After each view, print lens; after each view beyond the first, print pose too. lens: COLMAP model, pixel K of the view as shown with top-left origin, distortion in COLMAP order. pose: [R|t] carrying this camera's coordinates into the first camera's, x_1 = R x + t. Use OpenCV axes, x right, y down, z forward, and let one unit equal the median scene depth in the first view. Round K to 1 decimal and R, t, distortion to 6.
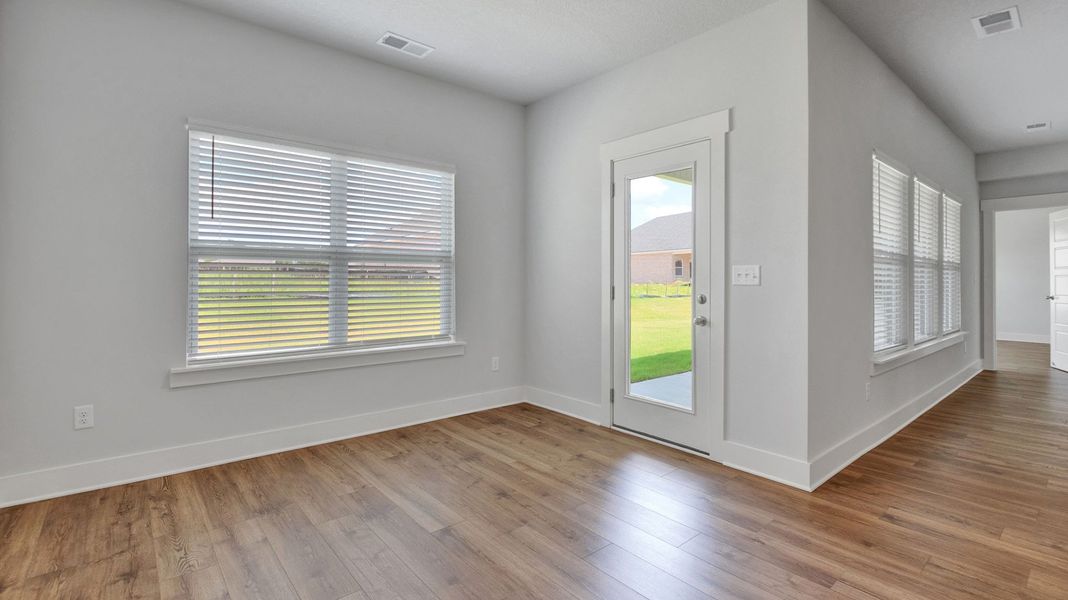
lens RADIAL K [[486.0, 0, 538.0], [0, 486.0, 259.8], [0, 0, 1]] dist [-0.001358, -0.000770]
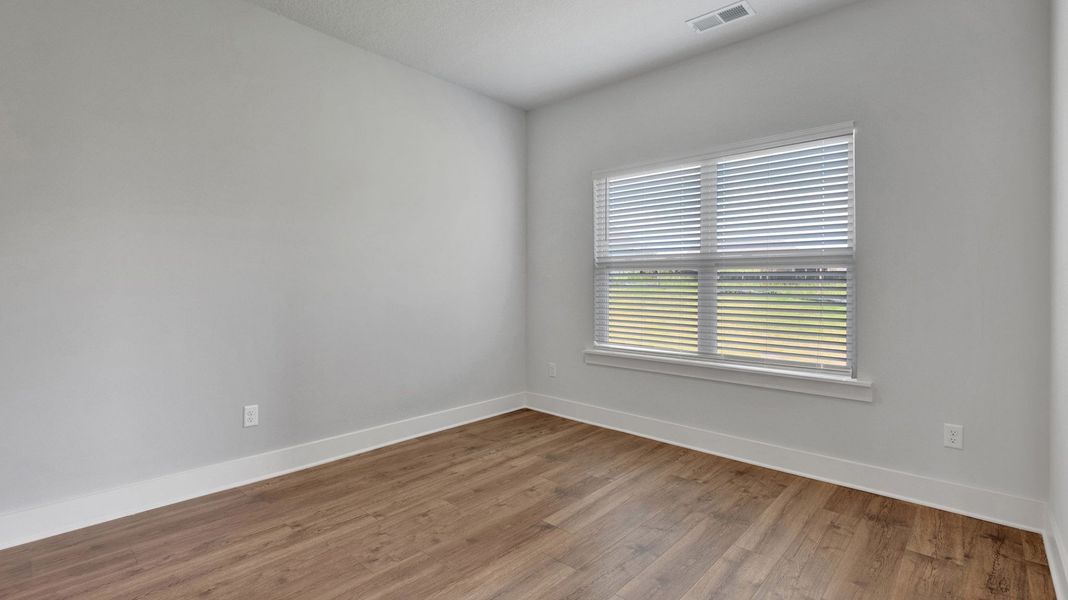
lens RADIAL K [[494.5, 0, 509.5], [0, 494.5, 283.1], [0, 0, 1]] dist [0.000614, 0.000003]
pose [[0.091481, -0.006242, -0.995787, 0.636149], [0.032978, 0.999451, -0.003235, 0.026182], [0.995261, -0.032544, 0.091636, 0.616596]]
